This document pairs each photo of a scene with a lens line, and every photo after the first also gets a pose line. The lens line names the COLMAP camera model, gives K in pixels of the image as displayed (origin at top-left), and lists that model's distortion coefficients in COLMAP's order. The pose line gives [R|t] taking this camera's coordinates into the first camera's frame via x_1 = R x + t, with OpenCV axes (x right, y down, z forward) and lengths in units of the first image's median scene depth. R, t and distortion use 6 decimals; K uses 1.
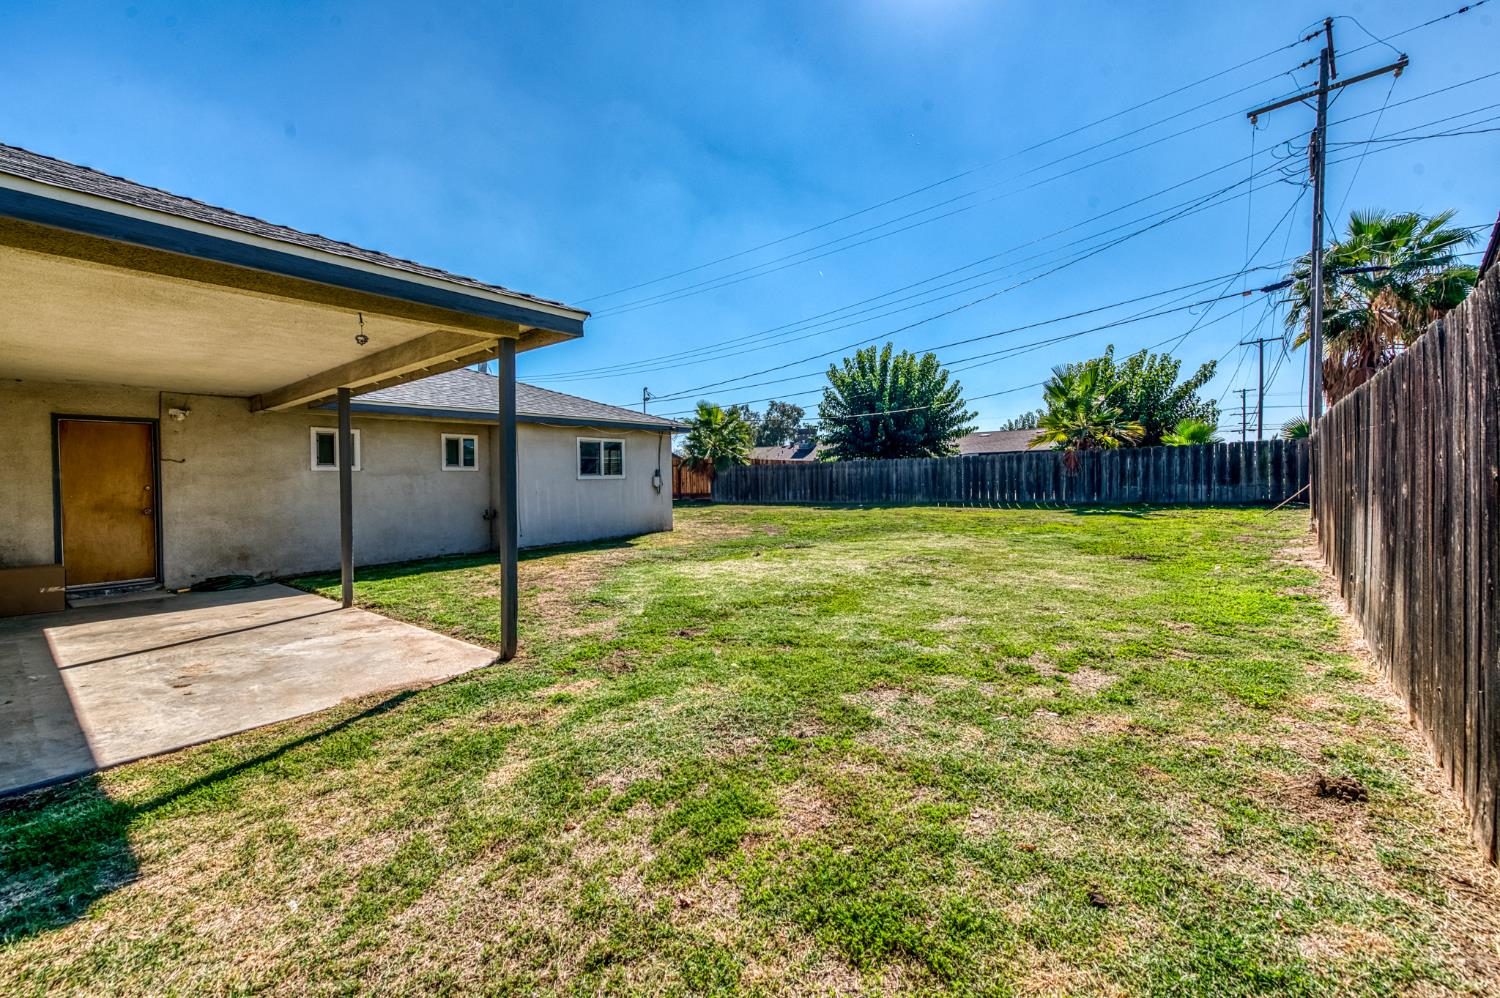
lens RADIAL K [[595.5, 0, 745.2], [0, 595.5, 487.1], [0, 0, 1]] dist [0.002581, -0.000896]
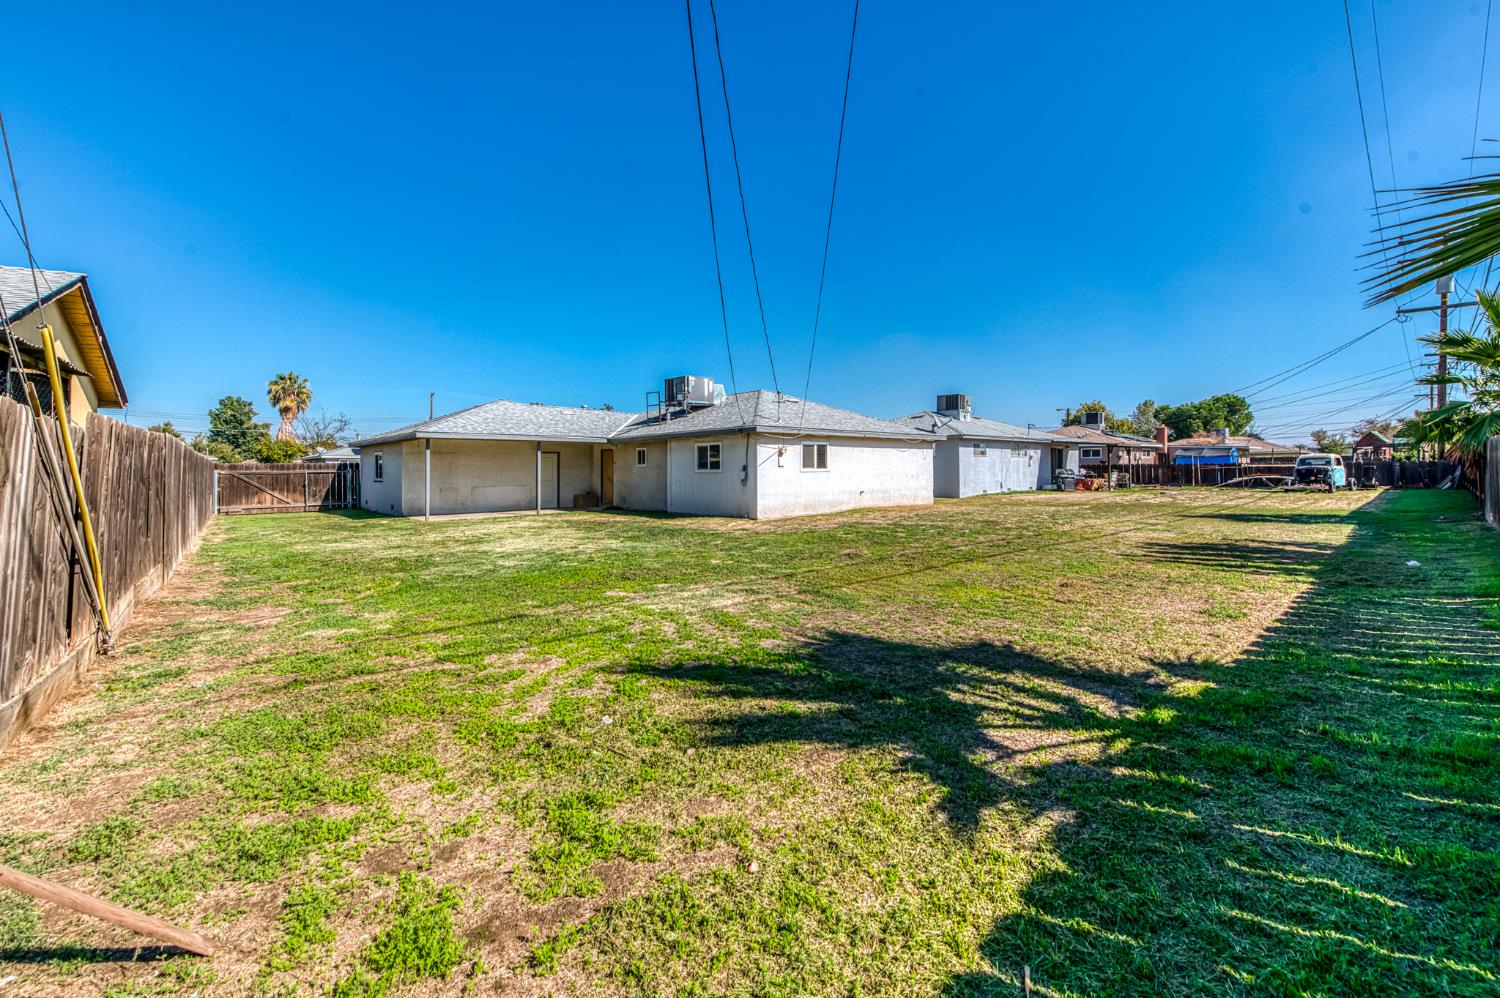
lens RADIAL K [[595.5, 0, 744.7], [0, 595.5, 464.2], [0, 0, 1]] dist [0.002581, -0.000896]
pose [[-0.153609, 0.013045, -0.988046, 1.835094], [-0.004368, 0.999894, 0.013881, -0.085834], [0.988122, 0.006448, -0.153535, 2.134822]]
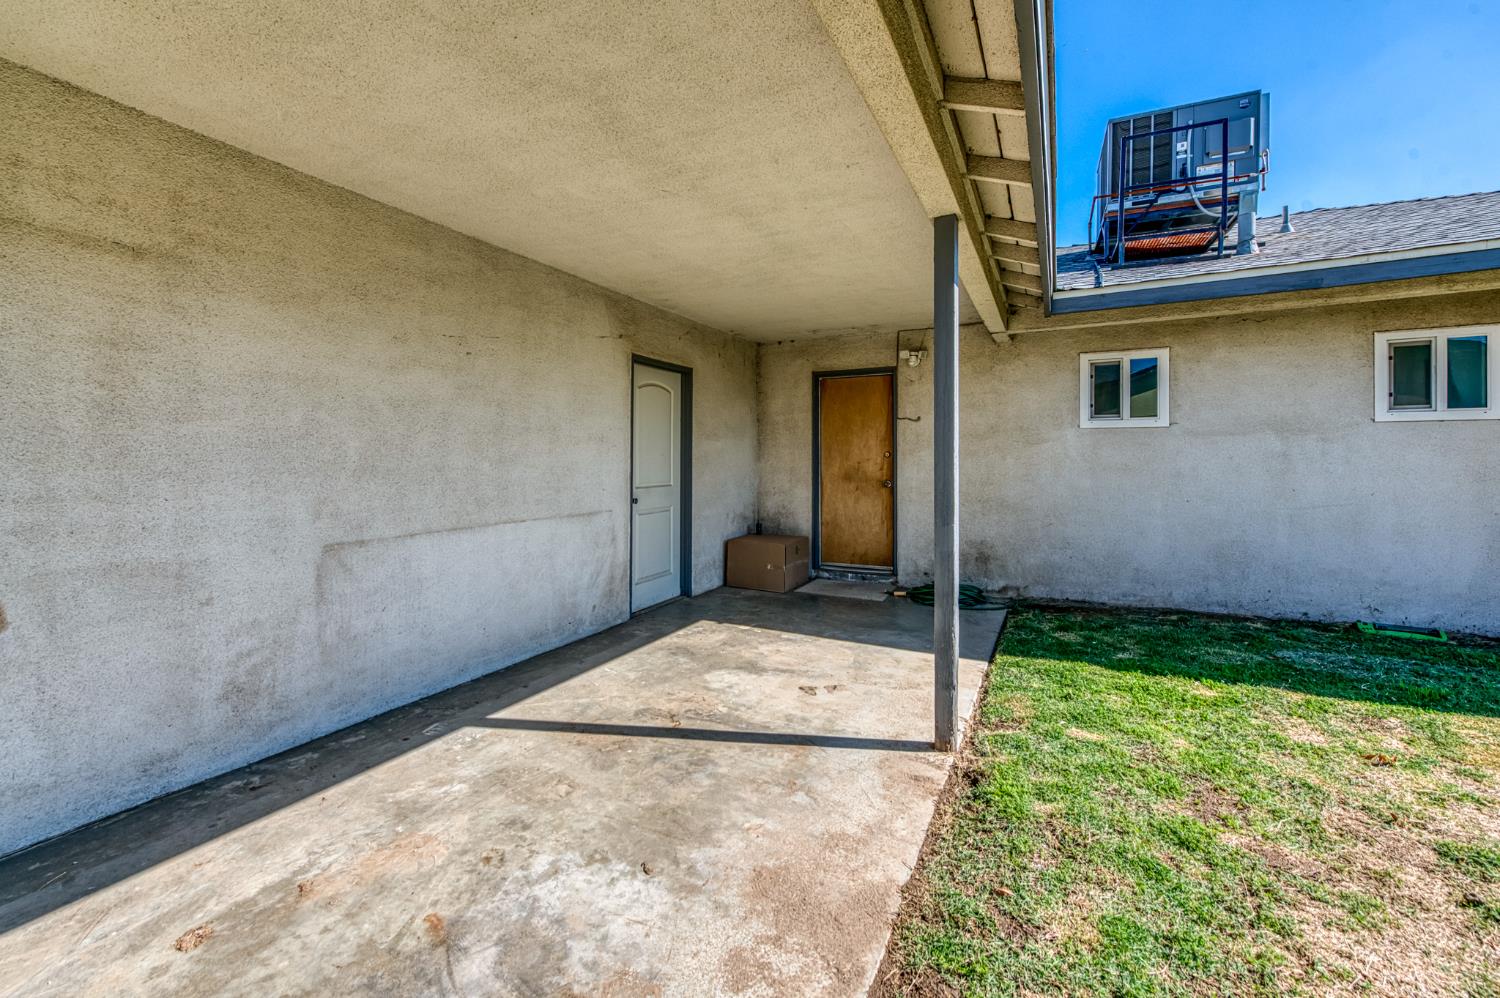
lens RADIAL K [[595.5, 0, 755.8], [0, 595.5, 452.7], [0, 0, 1]] dist [0.002581, -0.000896]
pose [[0.210813, 0.004514, -0.977516, -0.257975], [-0.014296, 0.999897, 0.001534, 0.000359], [0.977422, 0.013651, 0.210856, 0.660168]]
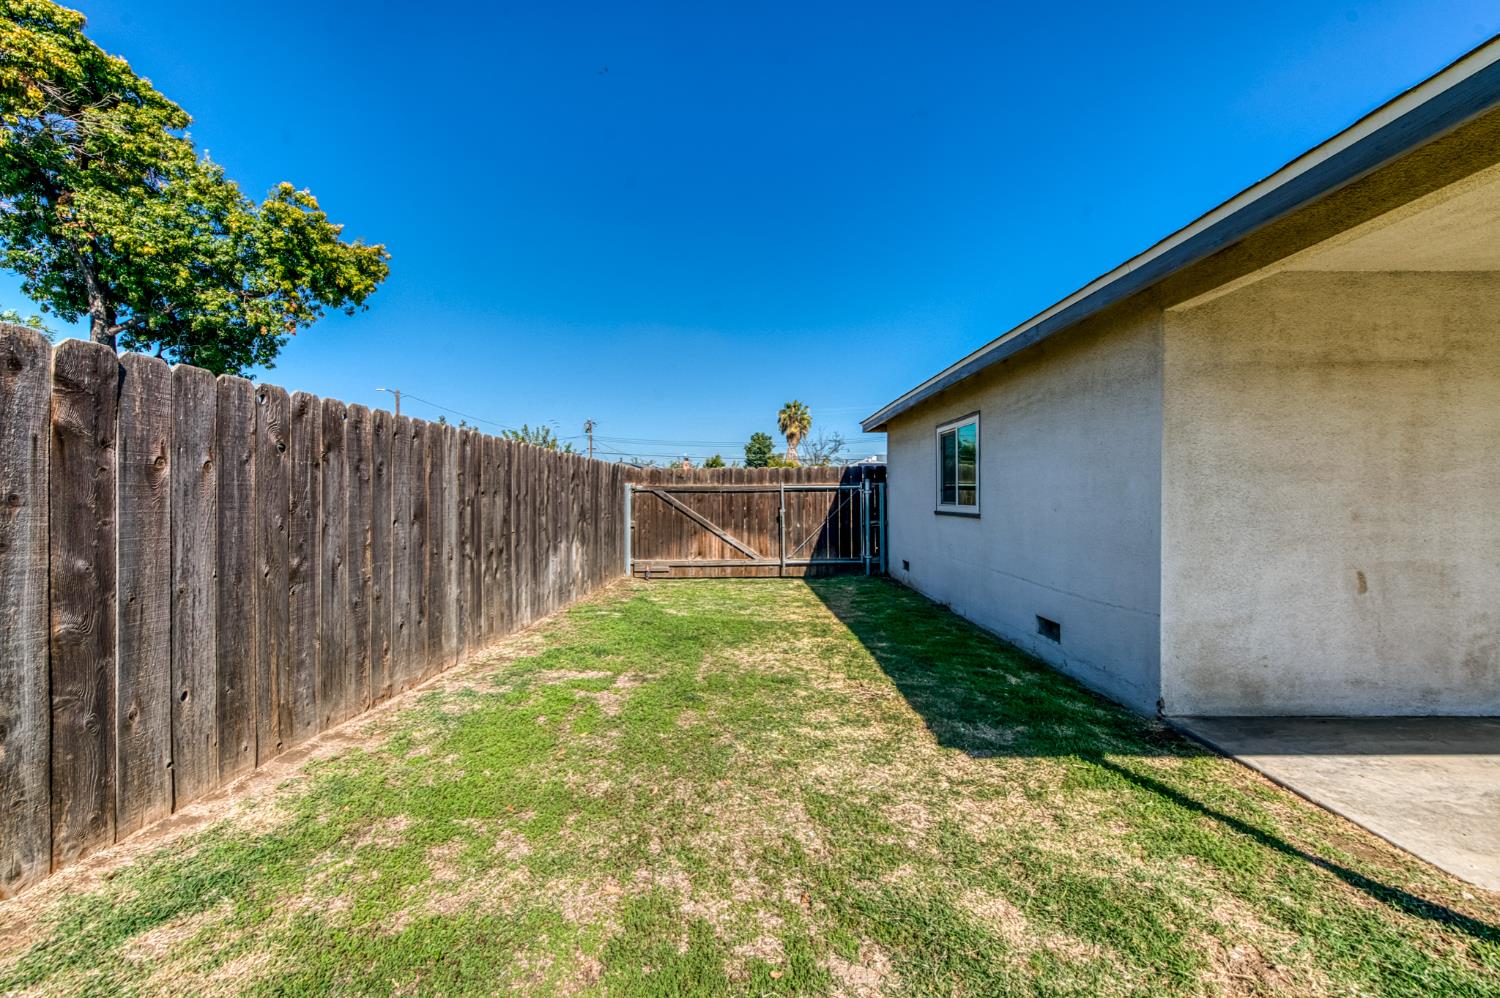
lens RADIAL K [[595.5, 0, 744.0], [0, 595.5, 501.5], [0, 0, 1]] dist [0.002581, -0.000896]
pose [[-0.782236, 0.028729, -0.622320, 0.084008], [0.010101, 0.999390, 0.033439, -0.008166], [0.622901, 0.019871, -0.782048, 0.458950]]
